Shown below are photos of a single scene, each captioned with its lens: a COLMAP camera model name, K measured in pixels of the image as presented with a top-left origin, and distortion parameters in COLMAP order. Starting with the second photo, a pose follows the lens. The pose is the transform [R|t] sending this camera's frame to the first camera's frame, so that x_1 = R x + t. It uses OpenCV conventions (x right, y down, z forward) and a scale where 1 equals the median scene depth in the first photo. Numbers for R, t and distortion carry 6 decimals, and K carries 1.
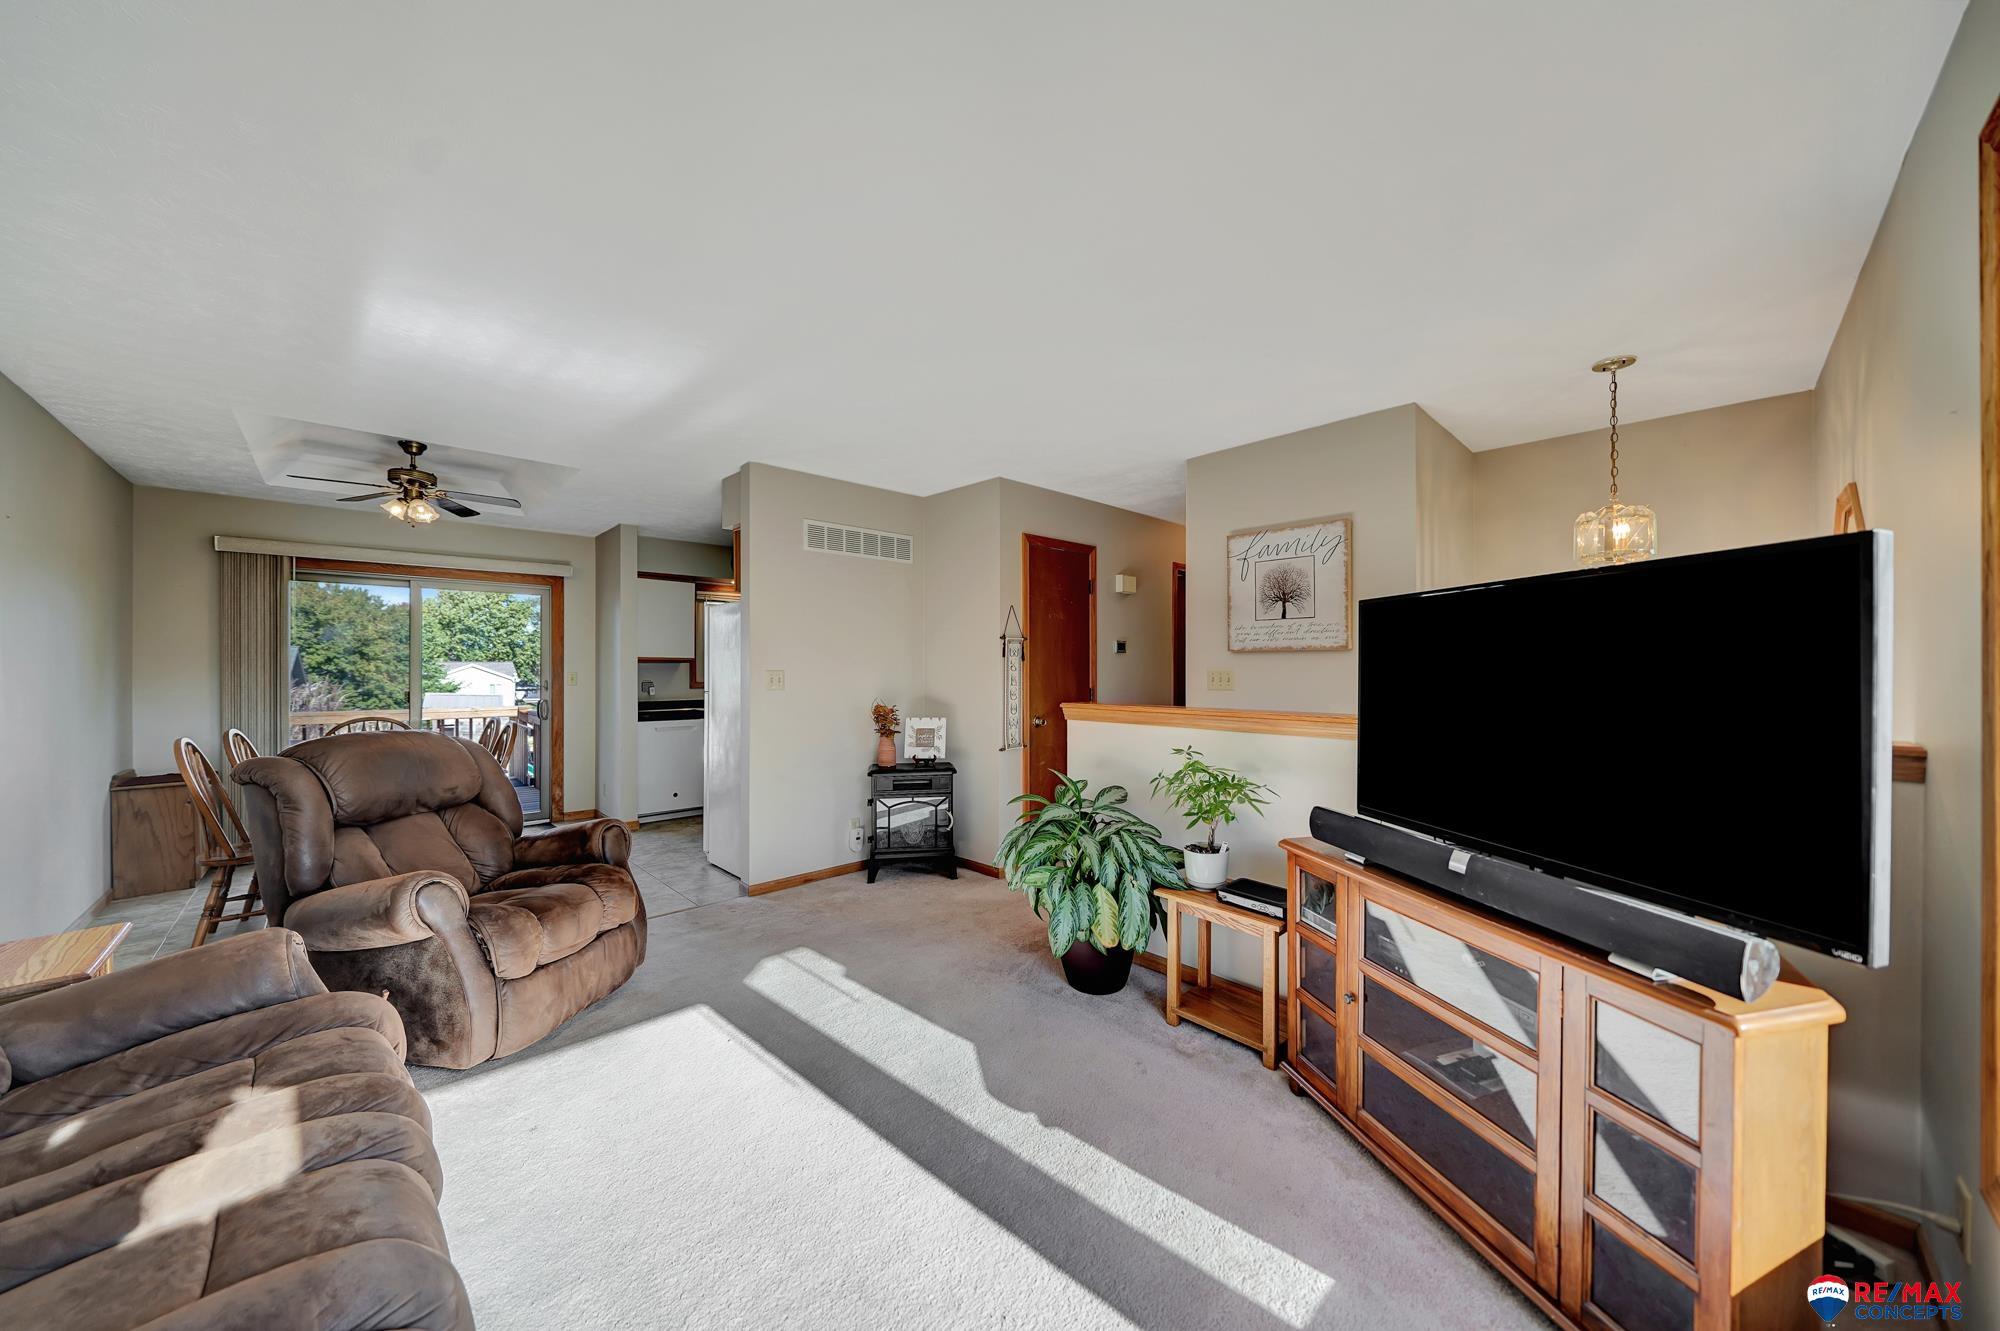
lens RADIAL K [[689.9, 0, 995.4], [0, 689.9, 671.4], [0, 0, 1]] dist [-0.001538, -0.000167]
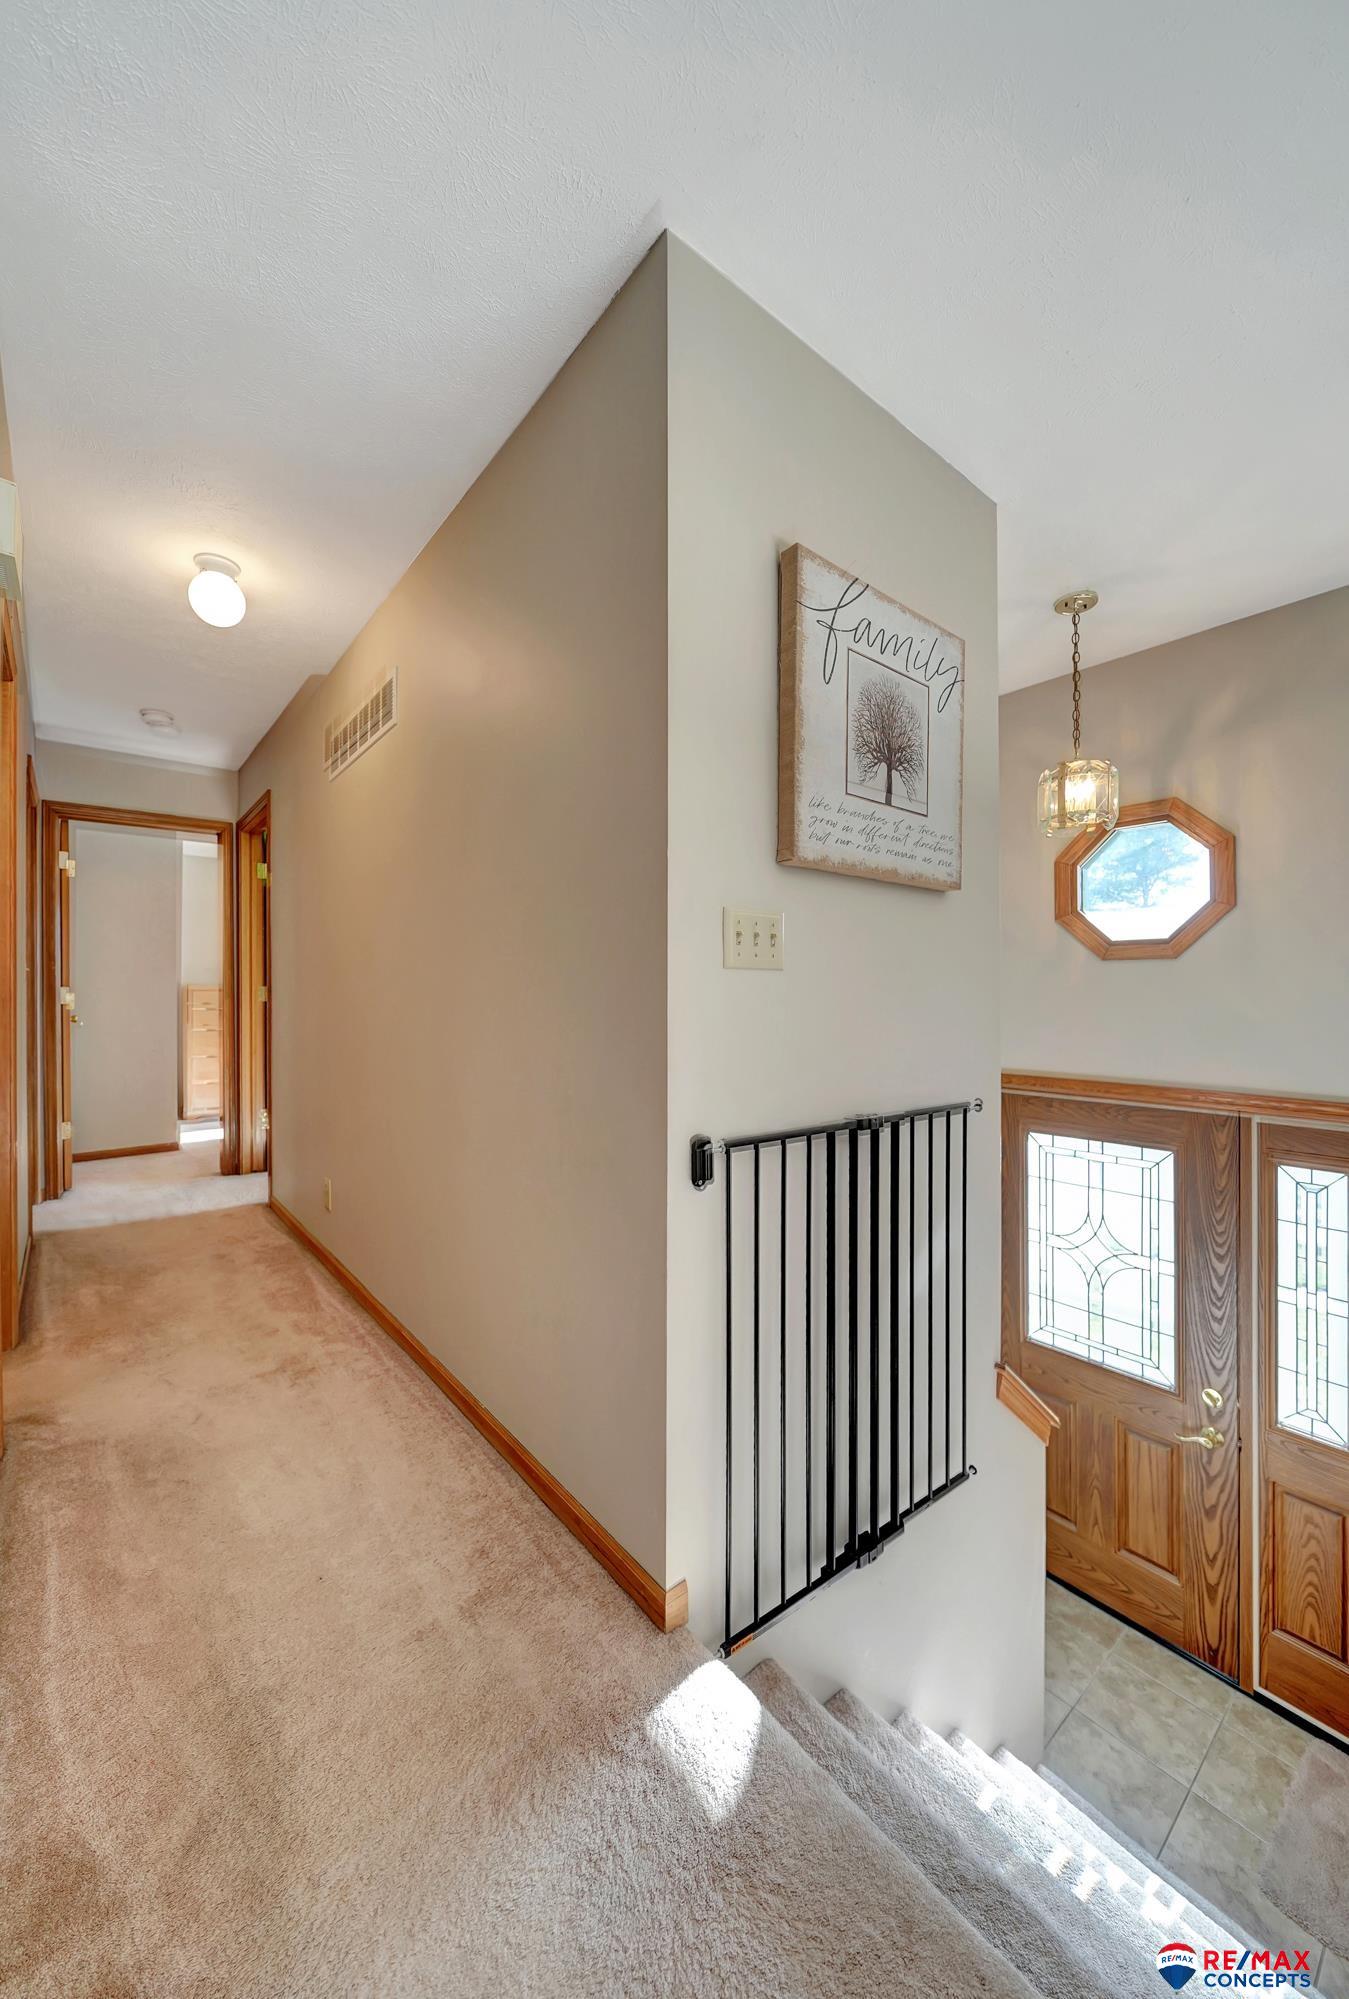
lens RADIAL K [[735.4, 0, 680.2], [0, 735.4, 990.4], [0, 0, 1]] dist [0.002607, 0.000252]
pose [[0.070865, 0.014239, 0.997384, -0.056483], [0.001280, 0.999896, -0.014365, 0.049011], [-0.997485, 0.002294, 0.070840, 1.123236]]
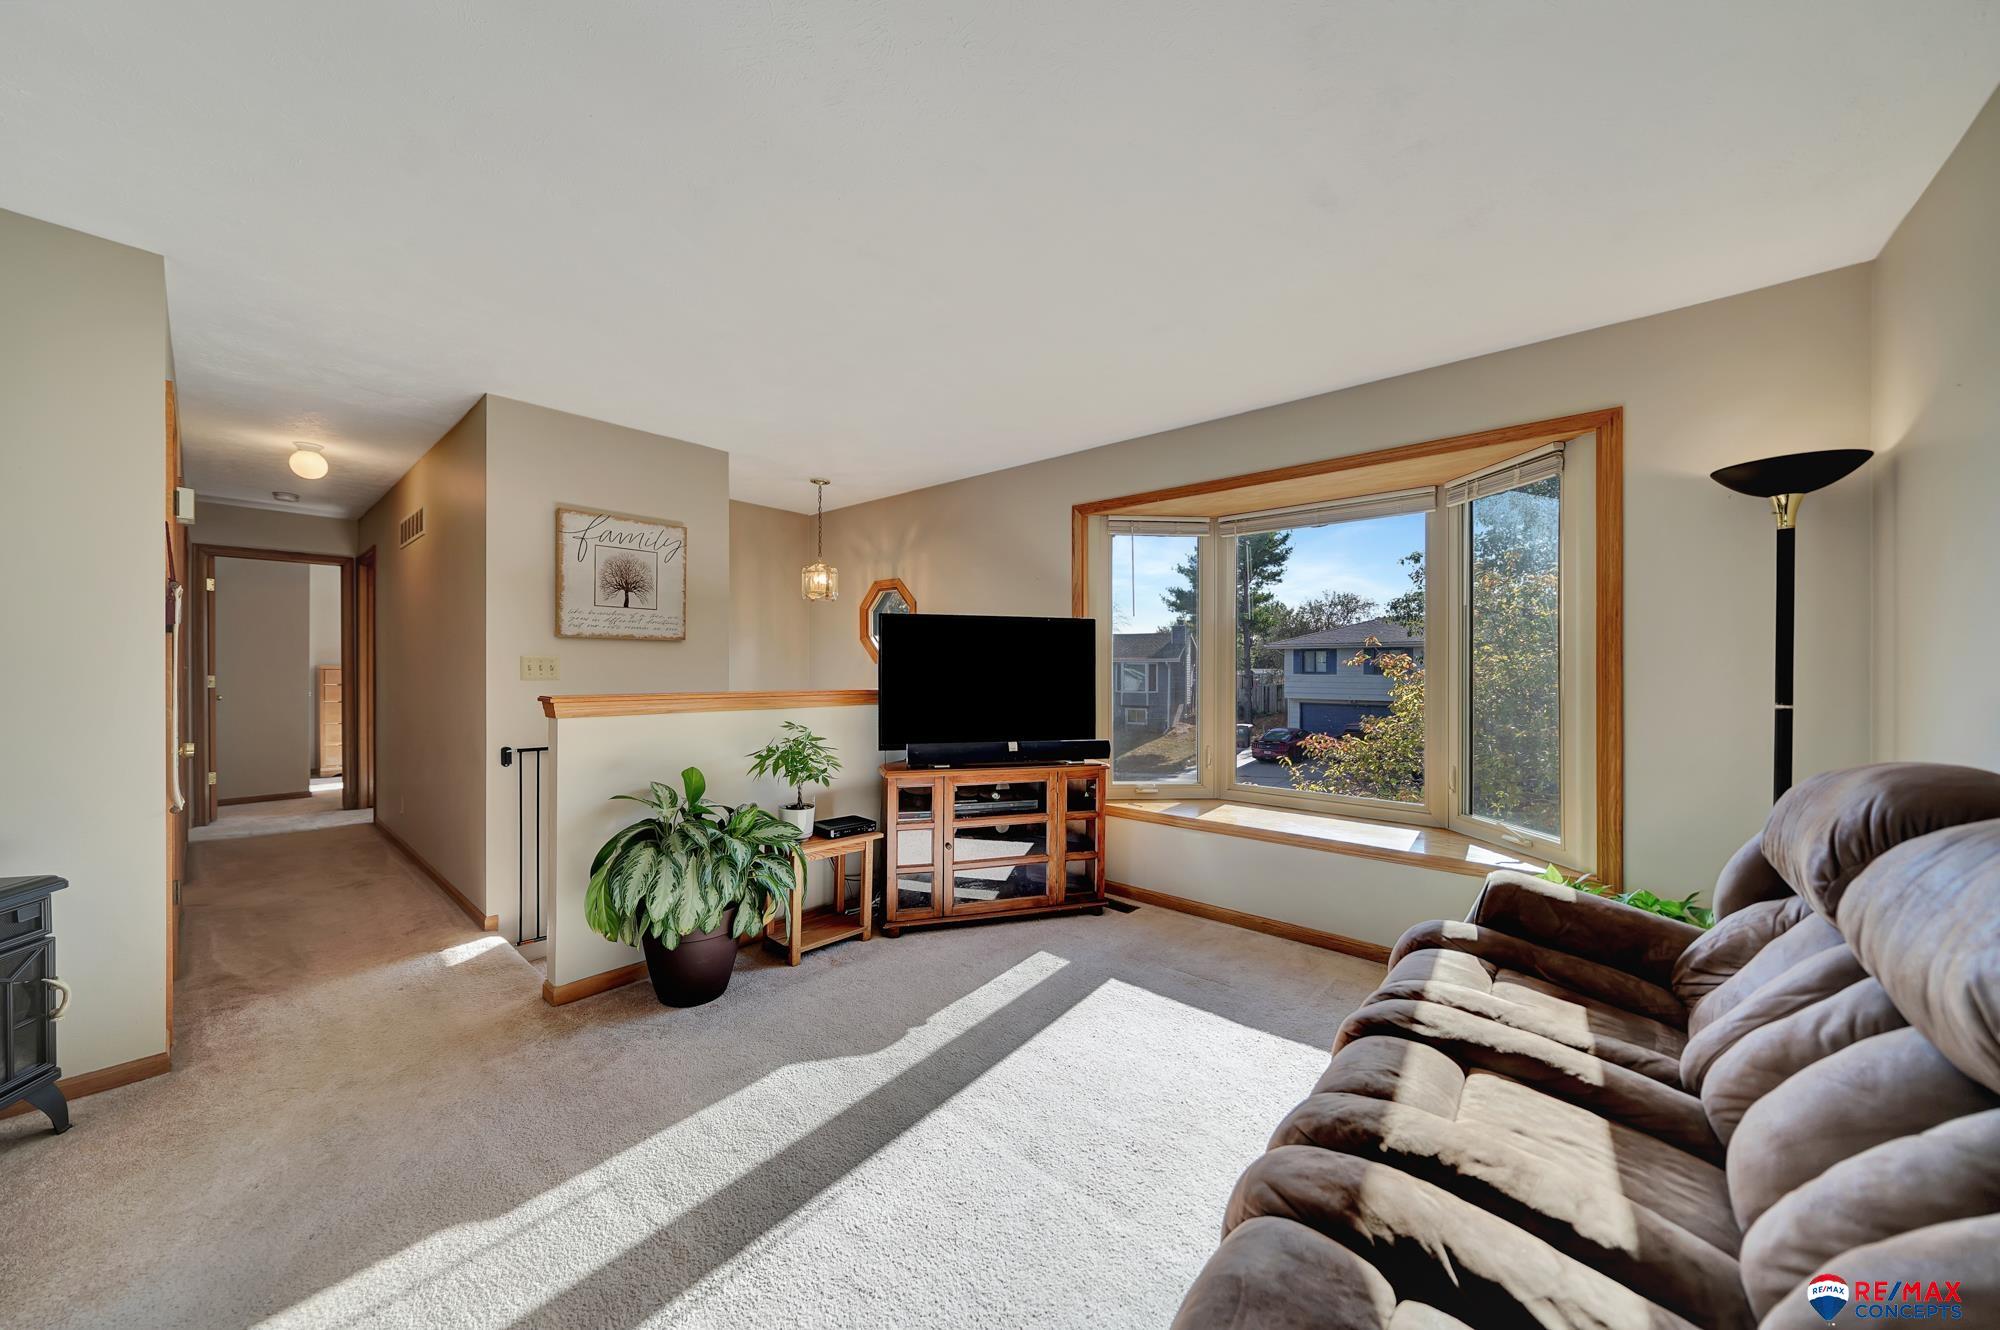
lens RADIAL K [[689.9, 0, 995.4], [0, 689.9, 670.9], [0, 0, 1]] dist [-0.001538, -0.000167]
pose [[-0.089858, 0.000784, 0.995954, -0.660172], [0.000782, 0.999999, -0.000717, 0.019063], [-0.995954, 0.000715, -0.089858, 0.560198]]
